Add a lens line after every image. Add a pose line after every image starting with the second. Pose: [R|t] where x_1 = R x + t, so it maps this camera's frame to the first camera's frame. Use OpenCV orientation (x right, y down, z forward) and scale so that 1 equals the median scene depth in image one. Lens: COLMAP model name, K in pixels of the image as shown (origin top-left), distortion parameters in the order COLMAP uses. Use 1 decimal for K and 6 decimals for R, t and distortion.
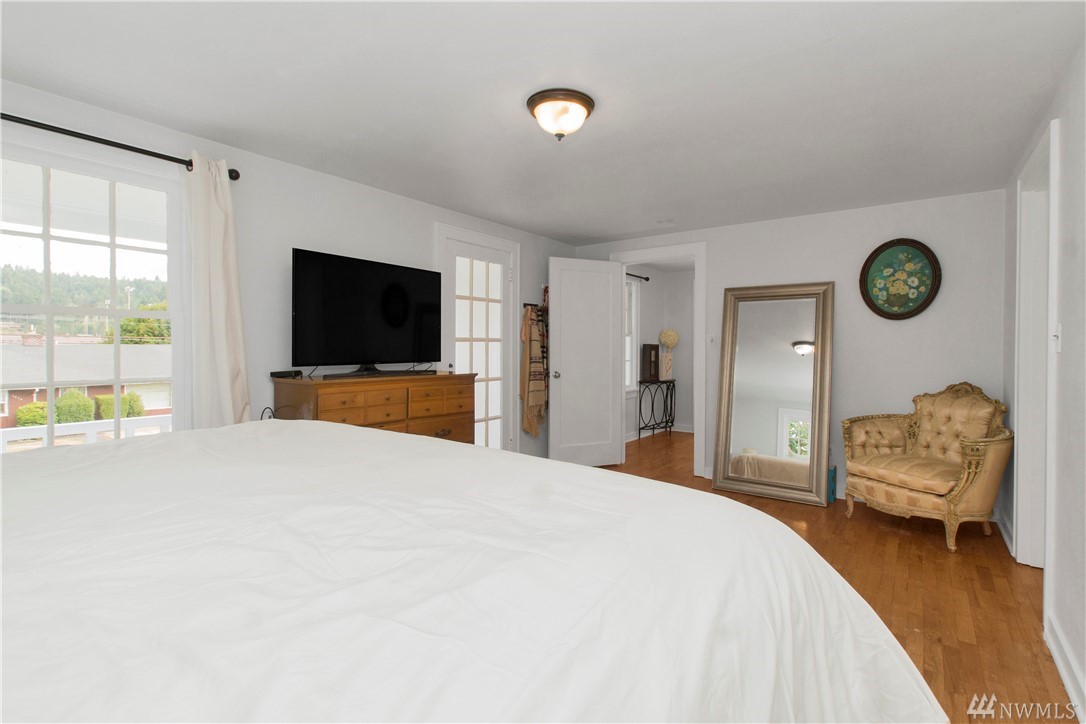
lens RADIAL K [[504.2, 0, 544.0], [0, 504.2, 359.4], [0, 0, 1]] dist [-0.000153, 0.002311]
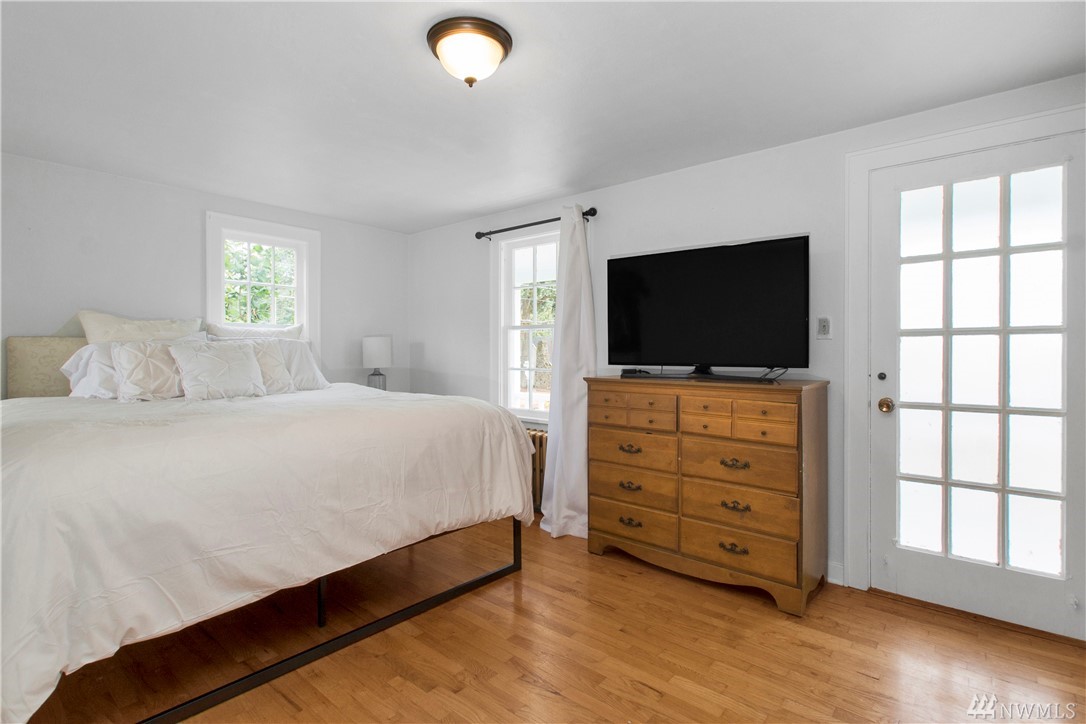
lens RADIAL K [[504.2, 0, 543.7], [0, 504.2, 354.2], [0, 0, 1]] dist [-0.000153, 0.002311]
pose [[-0.029136, 0.005443, -0.999561, 0.526344], [-0.023478, 0.999706, 0.006128, -0.010143], [0.999300, 0.023647, -0.029000, 0.736689]]
